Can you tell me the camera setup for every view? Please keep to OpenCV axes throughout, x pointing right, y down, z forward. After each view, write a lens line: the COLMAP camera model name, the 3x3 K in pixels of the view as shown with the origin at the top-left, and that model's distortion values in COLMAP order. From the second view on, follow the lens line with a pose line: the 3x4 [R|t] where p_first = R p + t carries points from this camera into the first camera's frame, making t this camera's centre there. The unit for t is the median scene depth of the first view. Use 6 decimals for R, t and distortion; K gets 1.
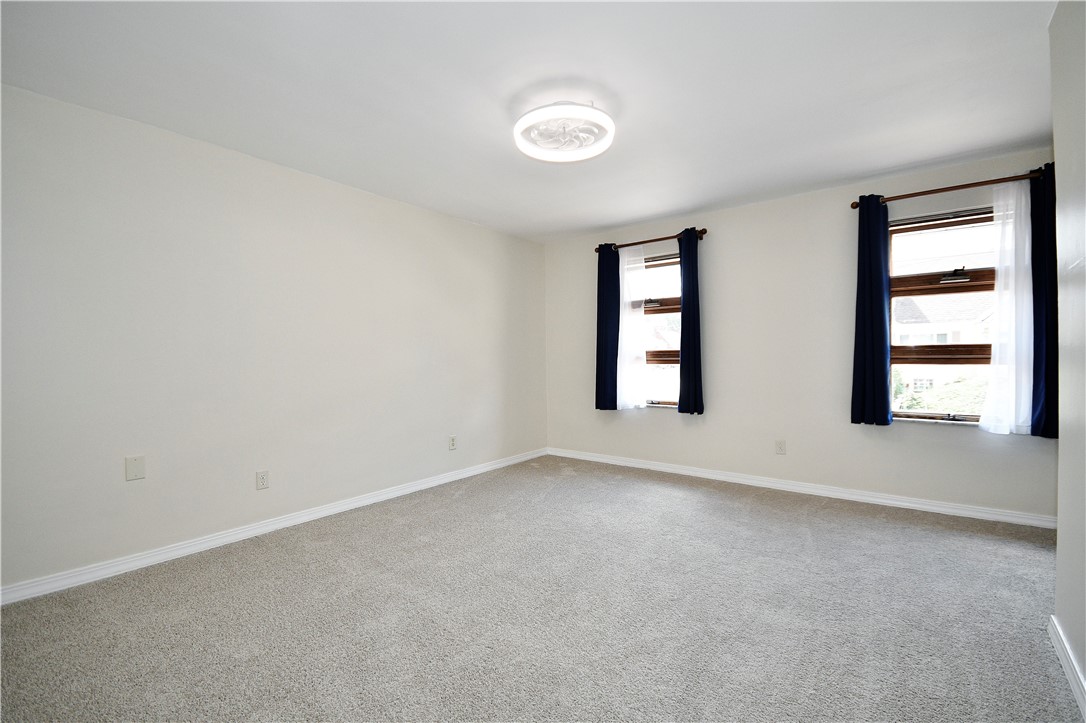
lens RADIAL K [[473.2, 0, 562.0], [0, 473.2, 366.0], [0, 0, 1]] dist [-0.001581, 0.000013]
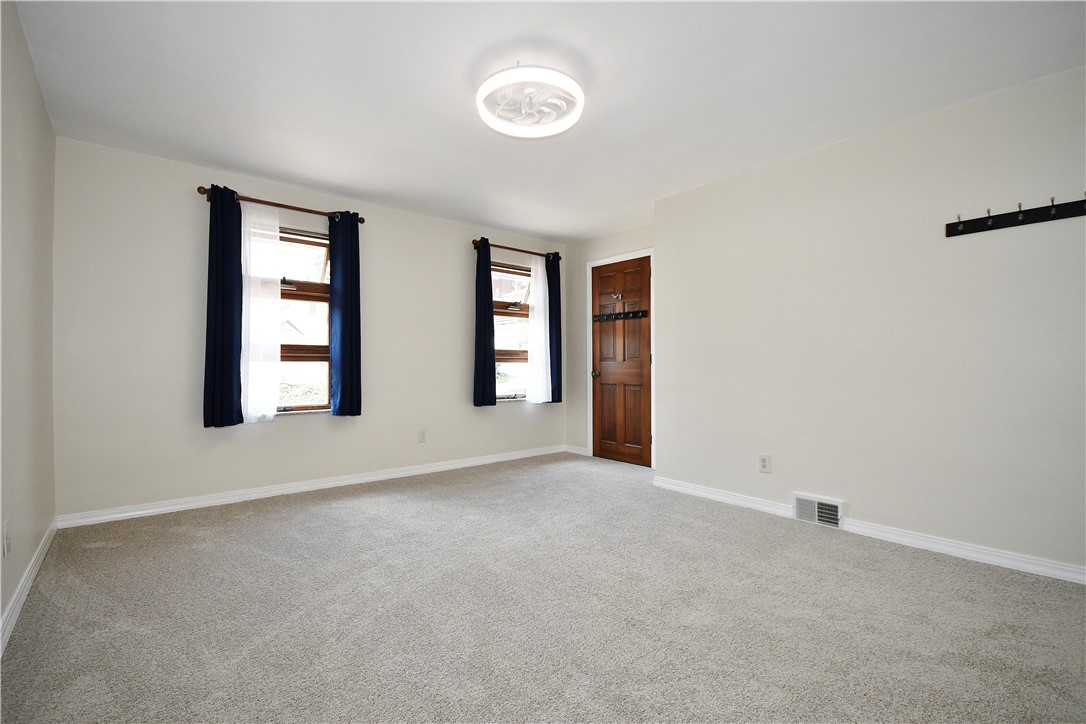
lens RADIAL K [[473.2, 0, 562.0], [0, 473.2, 366.5], [0, 0, 1]] dist [-0.001581, 0.000013]
pose [[0.224007, -0.006417, 0.974566, -0.544520], [-0.001288, 0.999975, 0.006881, -0.001656], [-0.974587, -0.002797, 0.223994, 0.410944]]
